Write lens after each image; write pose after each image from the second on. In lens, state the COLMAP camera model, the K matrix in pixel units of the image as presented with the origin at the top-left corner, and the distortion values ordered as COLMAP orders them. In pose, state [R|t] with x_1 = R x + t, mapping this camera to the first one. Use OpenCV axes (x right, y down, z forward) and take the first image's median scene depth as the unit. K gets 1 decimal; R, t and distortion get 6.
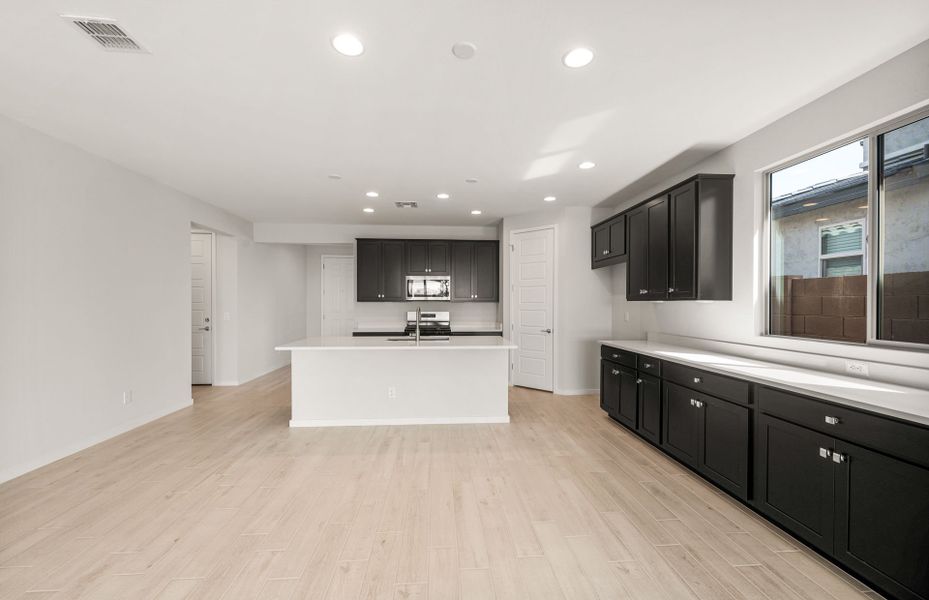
lens RADIAL K [[372.1, 0, 465.8], [0, 372.1, 304.1], [0, 0, 1]] dist [-0.000493, -0.000087]
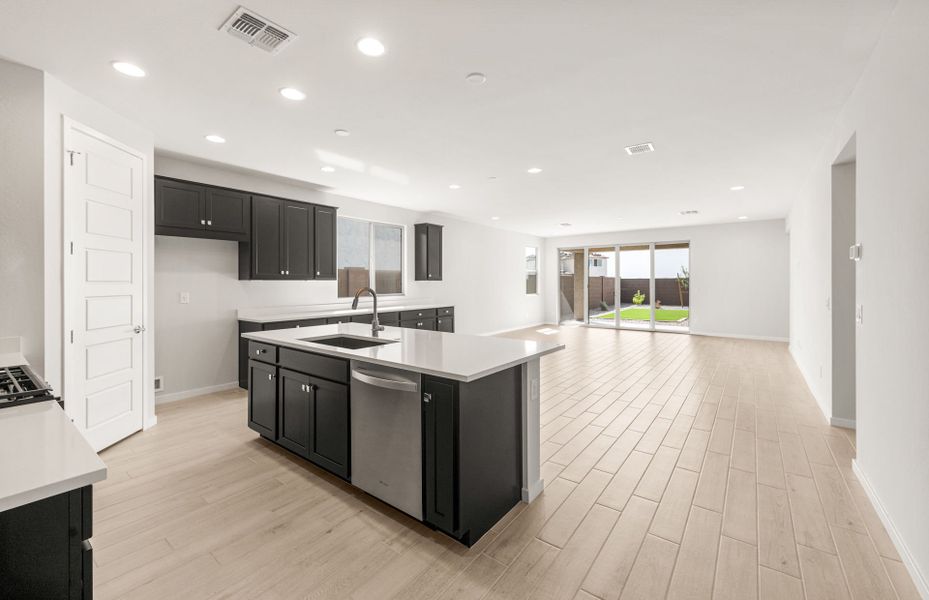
lens RADIAL K [[373.0, 0, 465.0], [0, 373.0, 282.2], [0, 0, 1]] dist [-0.000362, -0.000239]
pose [[-0.746306, 0.001753, 0.665601, -0.875472], [0.006806, 0.999964, 0.004998, -0.004670], [-0.665568, 0.008260, -0.746291, 1.714122]]
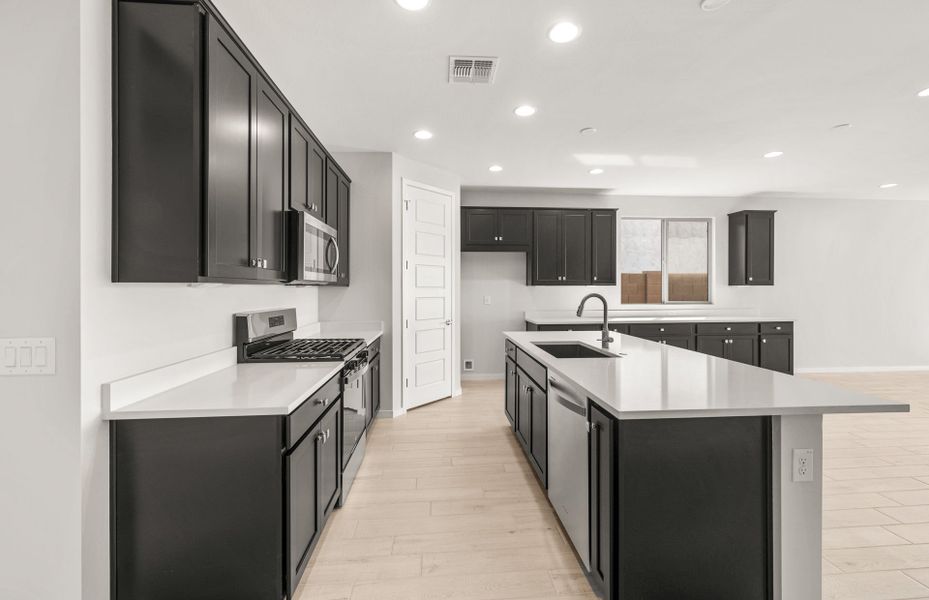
lens RADIAL K [[375.8, 0, 468.6], [0, 375.8, 288.6], [0, 0, 1]] dist [-0.000094, -0.000126]
pose [[-0.006524, -0.000789, 0.999978, -0.924112], [0.008222, 0.999966, 0.000843, -0.002398], [-0.999945, 0.008227, -0.006517, 1.502679]]
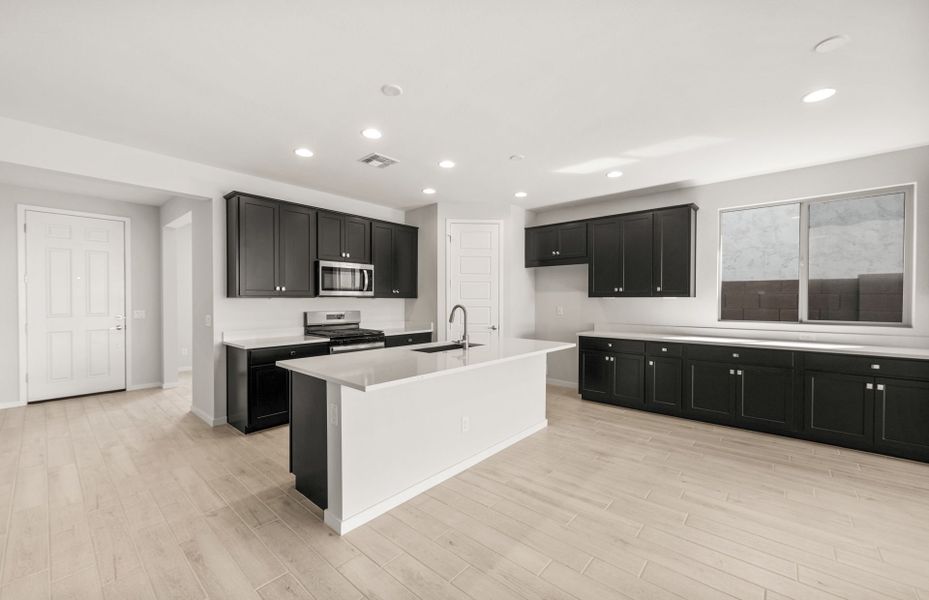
lens RADIAL K [[366.3, 0, 464.5], [0, 366.3, 300.0], [0, 0, 1]] dist [-0.000267, -0.000034]
pose [[0.709640, -0.000972, 0.704564, -0.803440], [0.003157, 0.999993, -0.001800, 0.000677], [-0.704557, 0.003501, 0.709639, 0.575559]]
